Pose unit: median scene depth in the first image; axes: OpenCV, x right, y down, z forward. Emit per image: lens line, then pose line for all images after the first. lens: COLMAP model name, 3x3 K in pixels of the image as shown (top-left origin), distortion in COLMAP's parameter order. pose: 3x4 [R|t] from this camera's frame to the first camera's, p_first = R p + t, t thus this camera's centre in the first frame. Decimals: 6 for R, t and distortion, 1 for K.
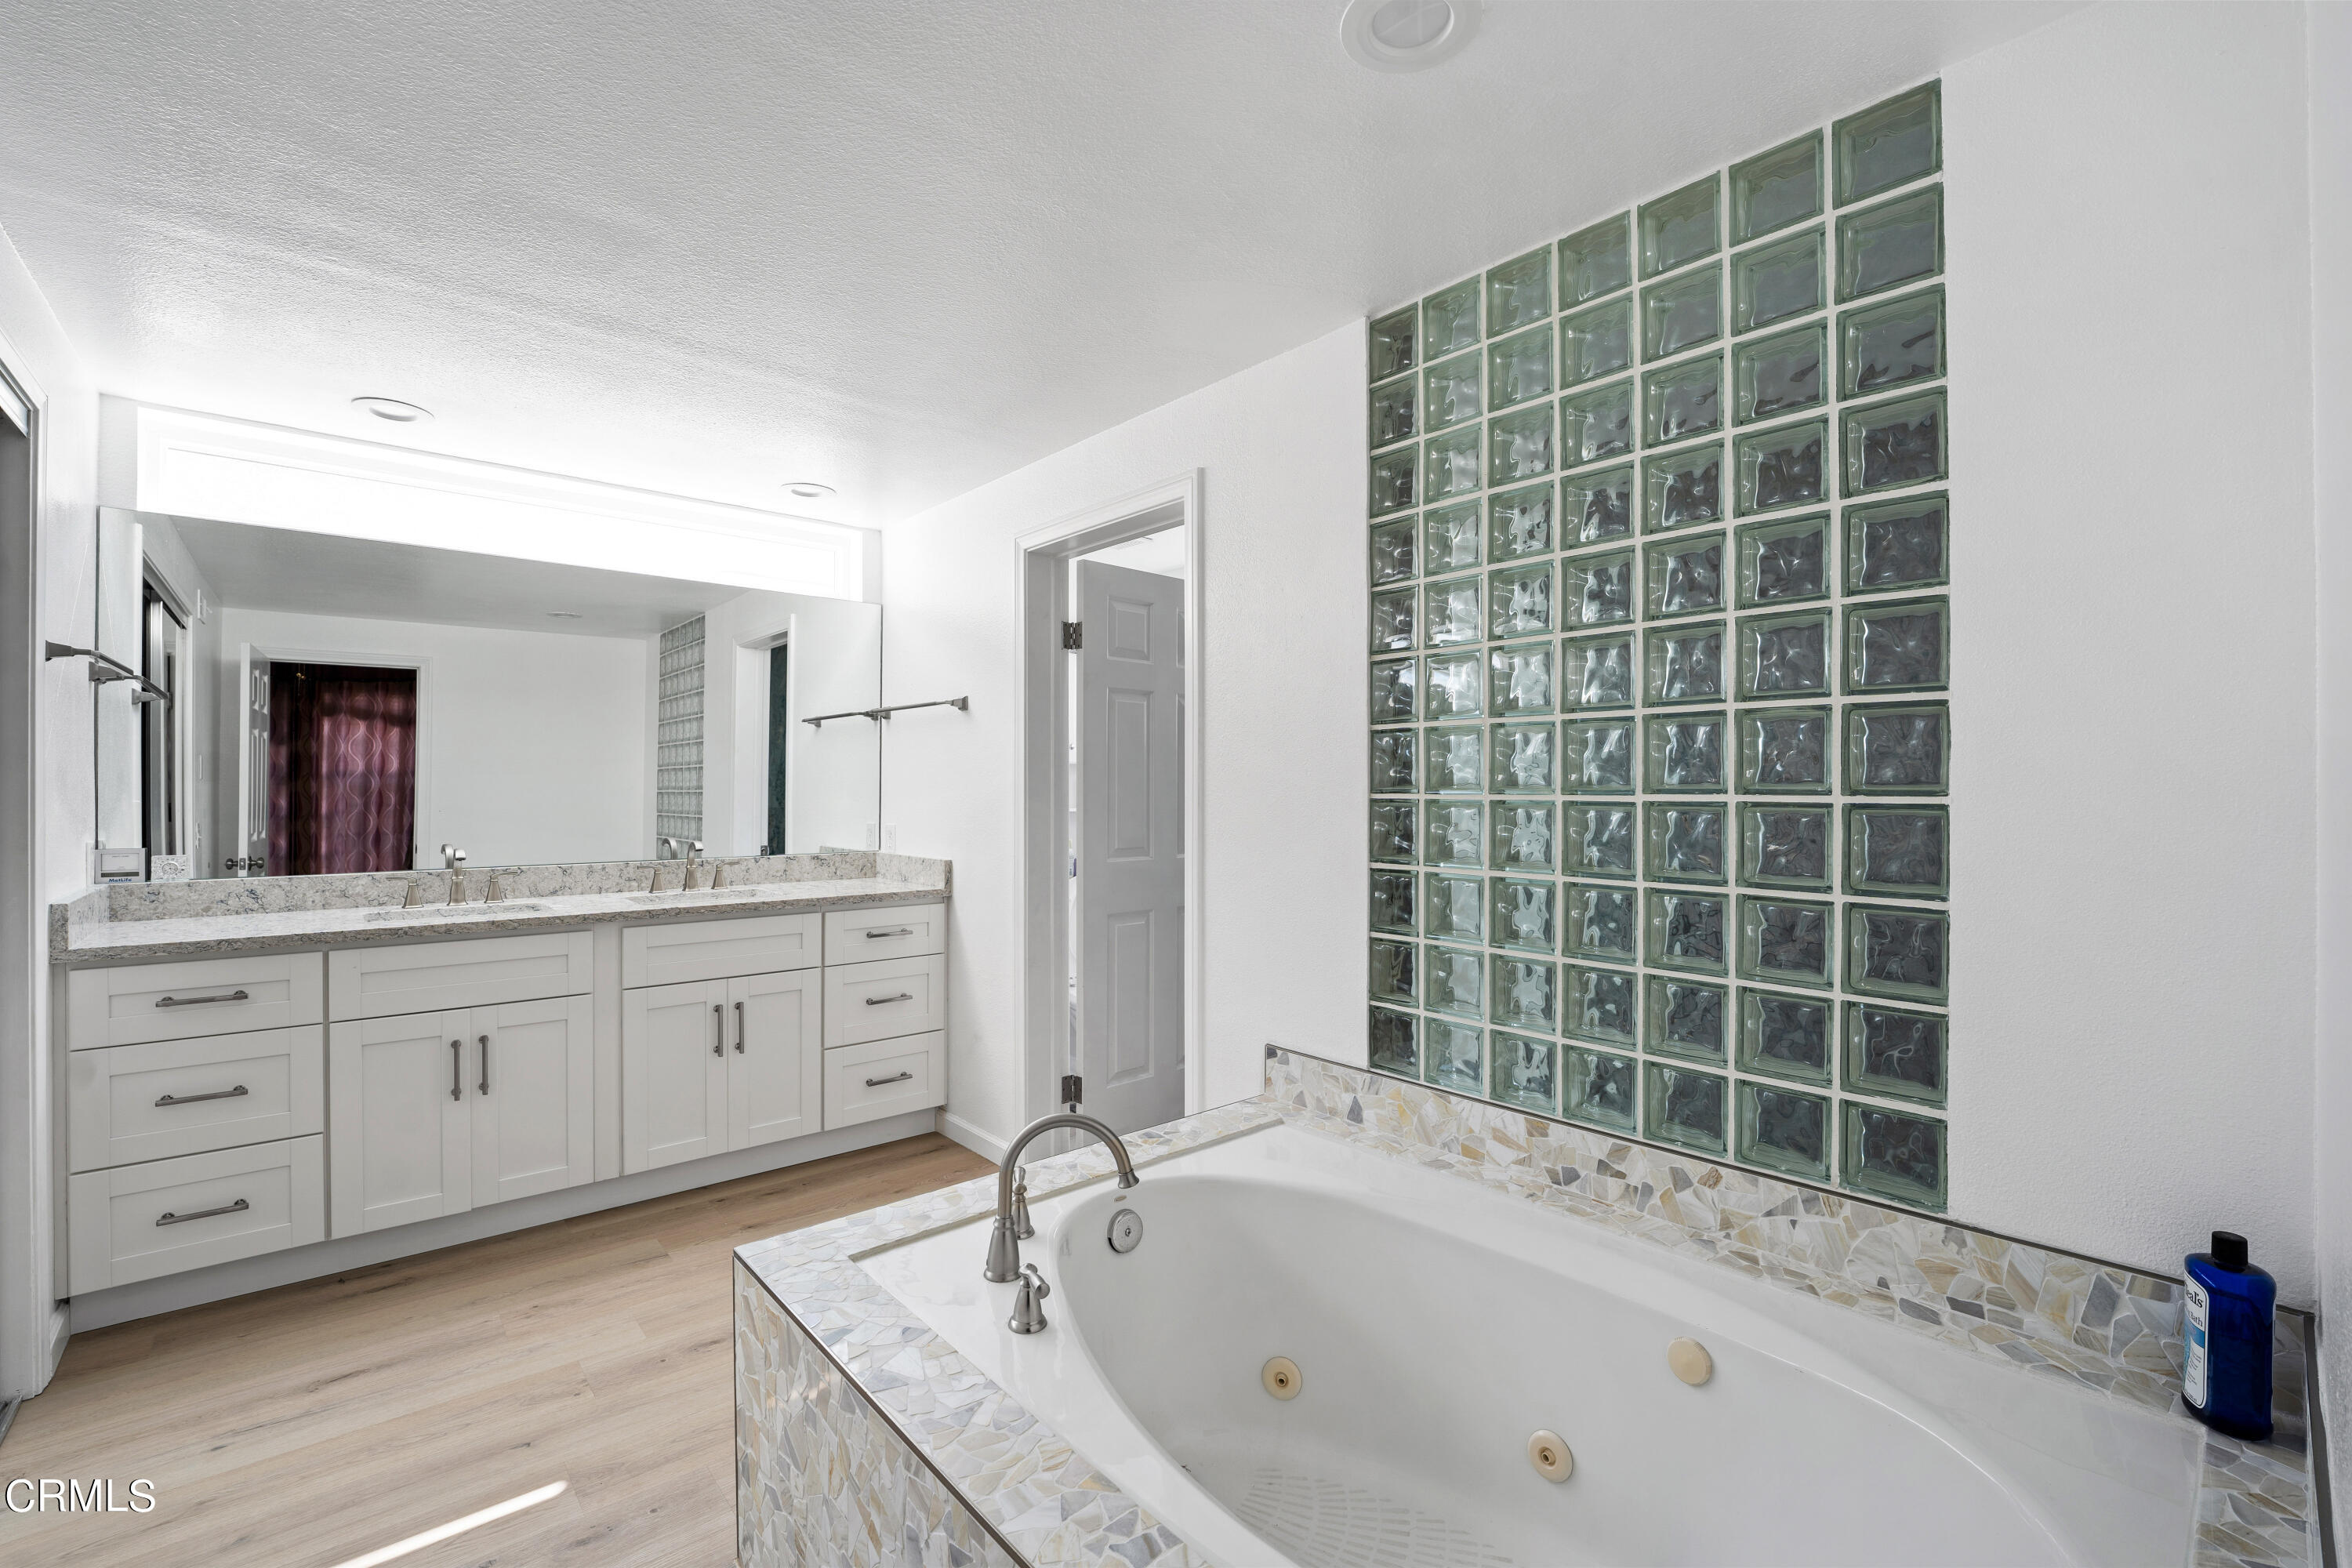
lens RADIAL K [[1036.9, 0, 1194.2], [0, 1036.9, 778.6], [0, 0, 1]] dist [-0.023973, 0.001985]
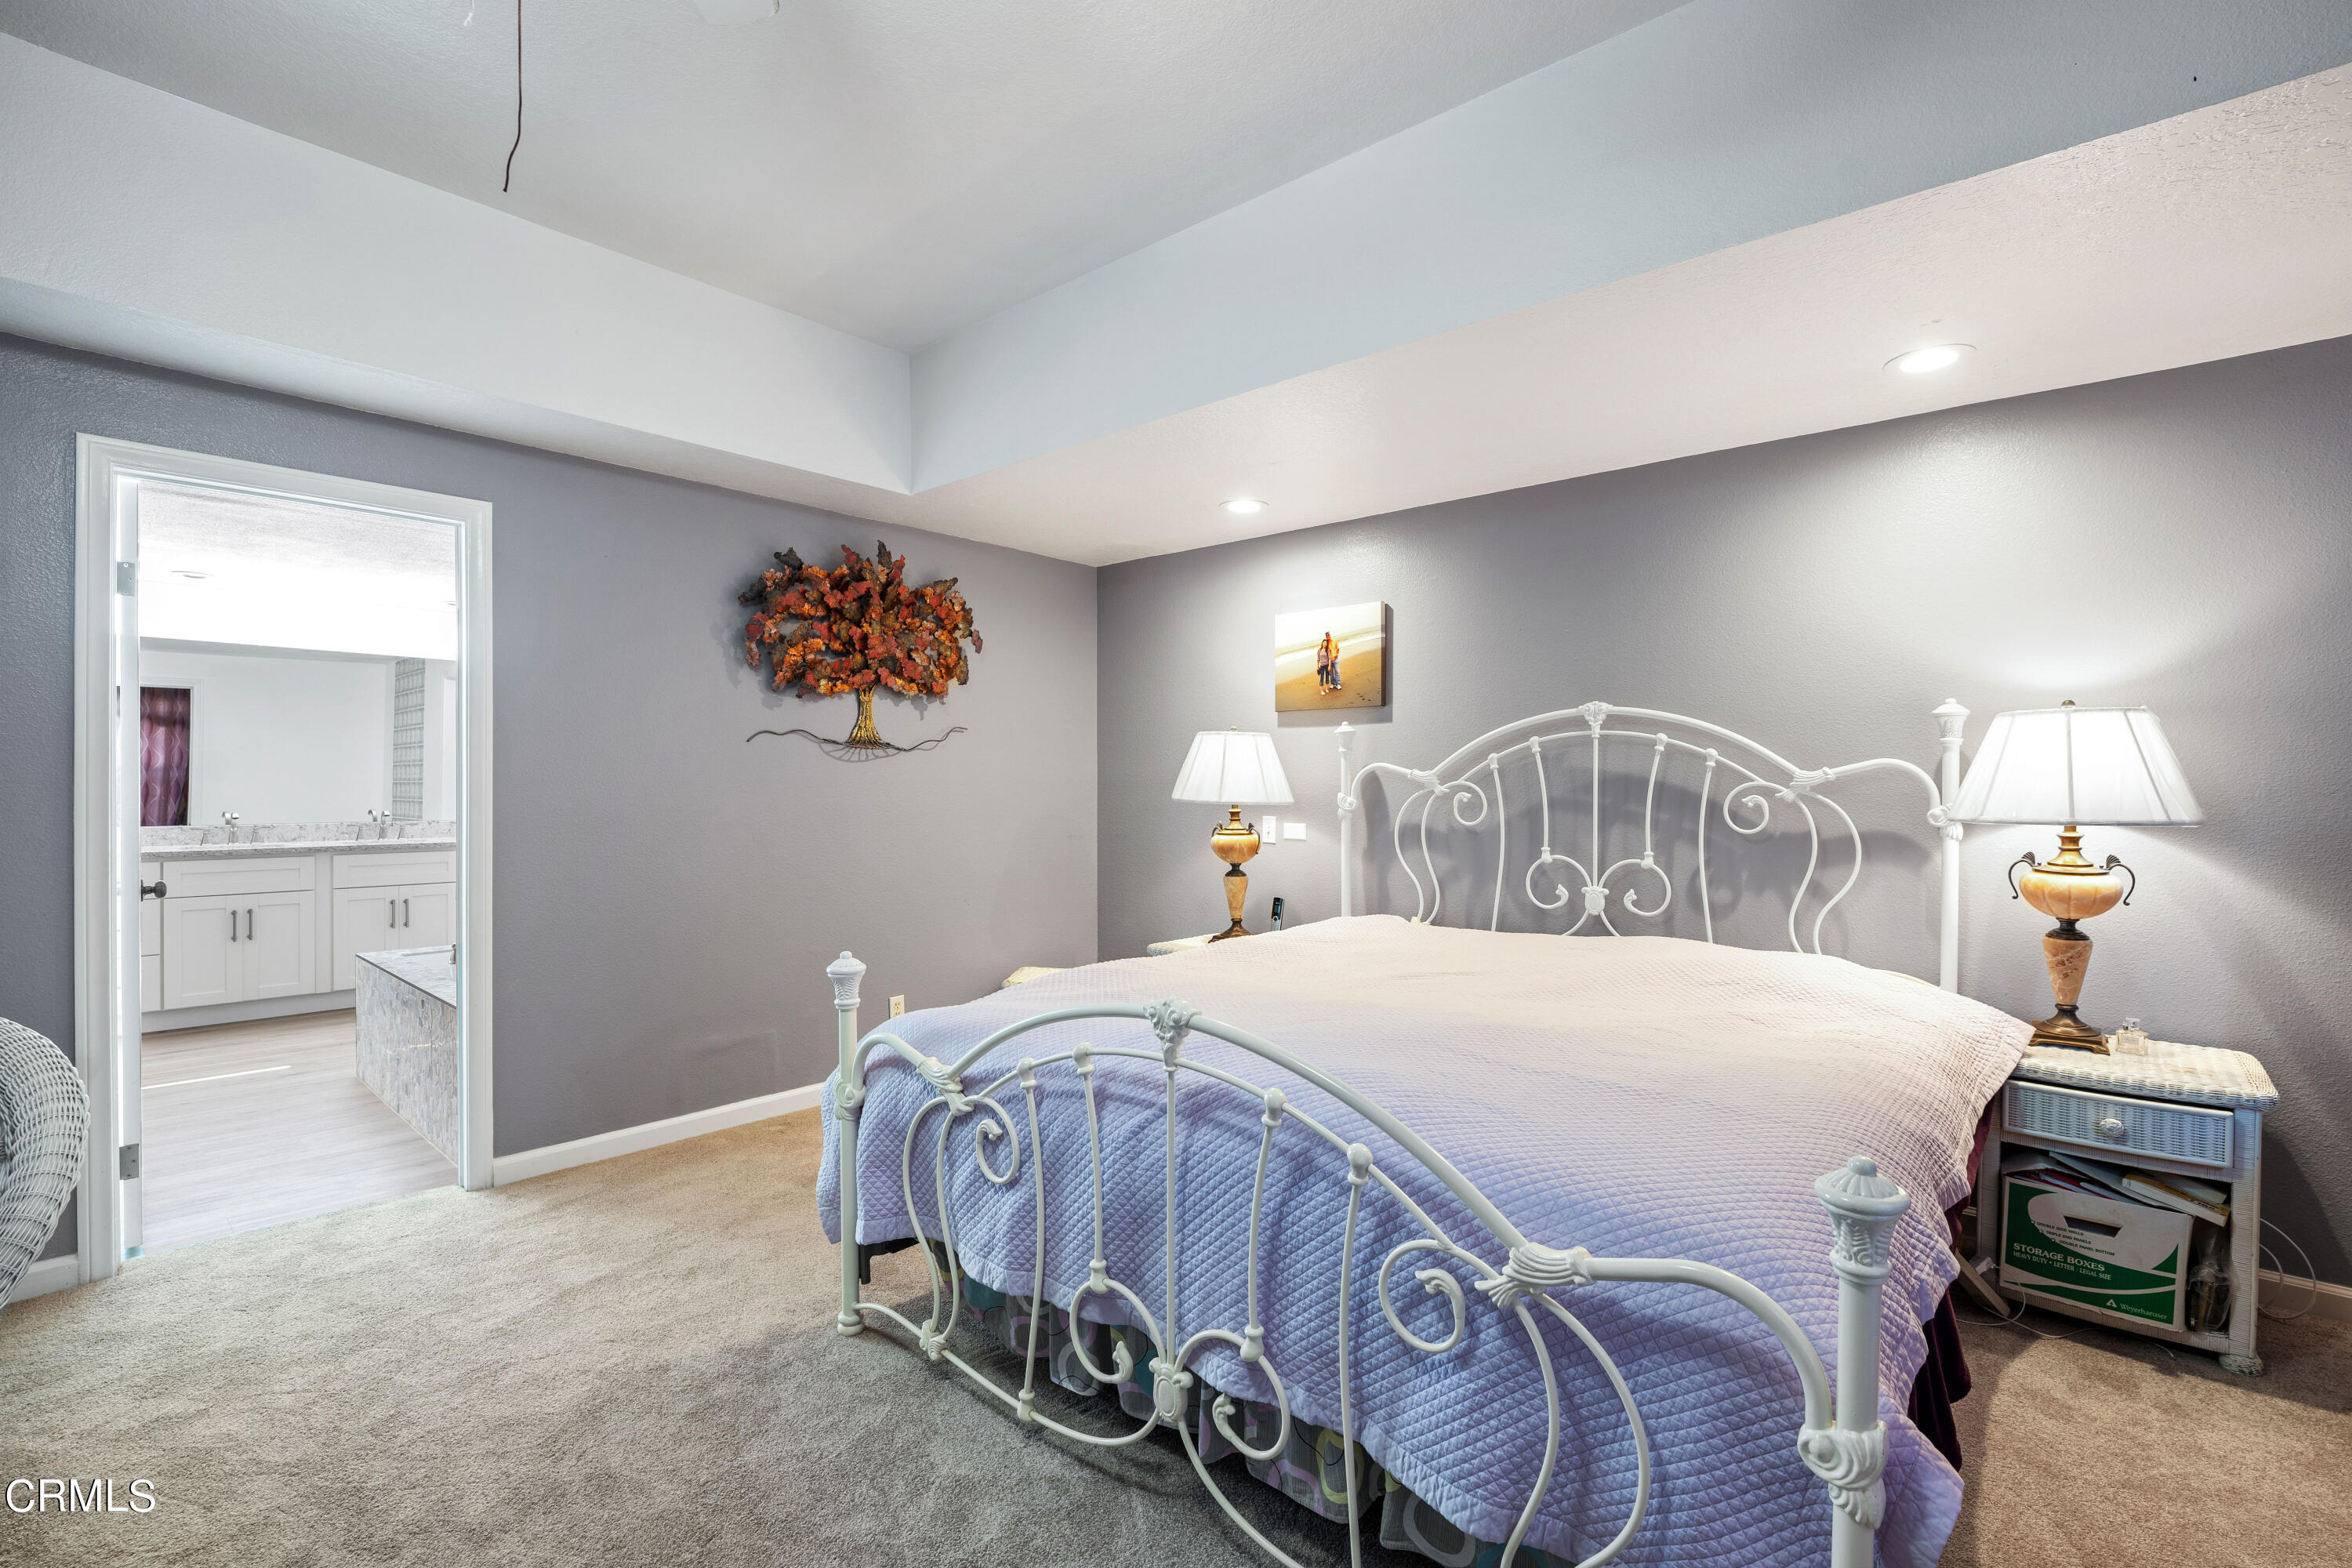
lens RADIAL K [[1036.9, 0, 1174.0], [0, 1036.9, 783.8], [0, 0, 1]] dist [-0.023973, 0.001985]
pose [[0.990570, 0.007815, 0.136783, 1.034403], [-0.008995, 0.999927, 0.008009, -0.015401], [-0.136710, -0.009164, 0.990569, -1.532717]]
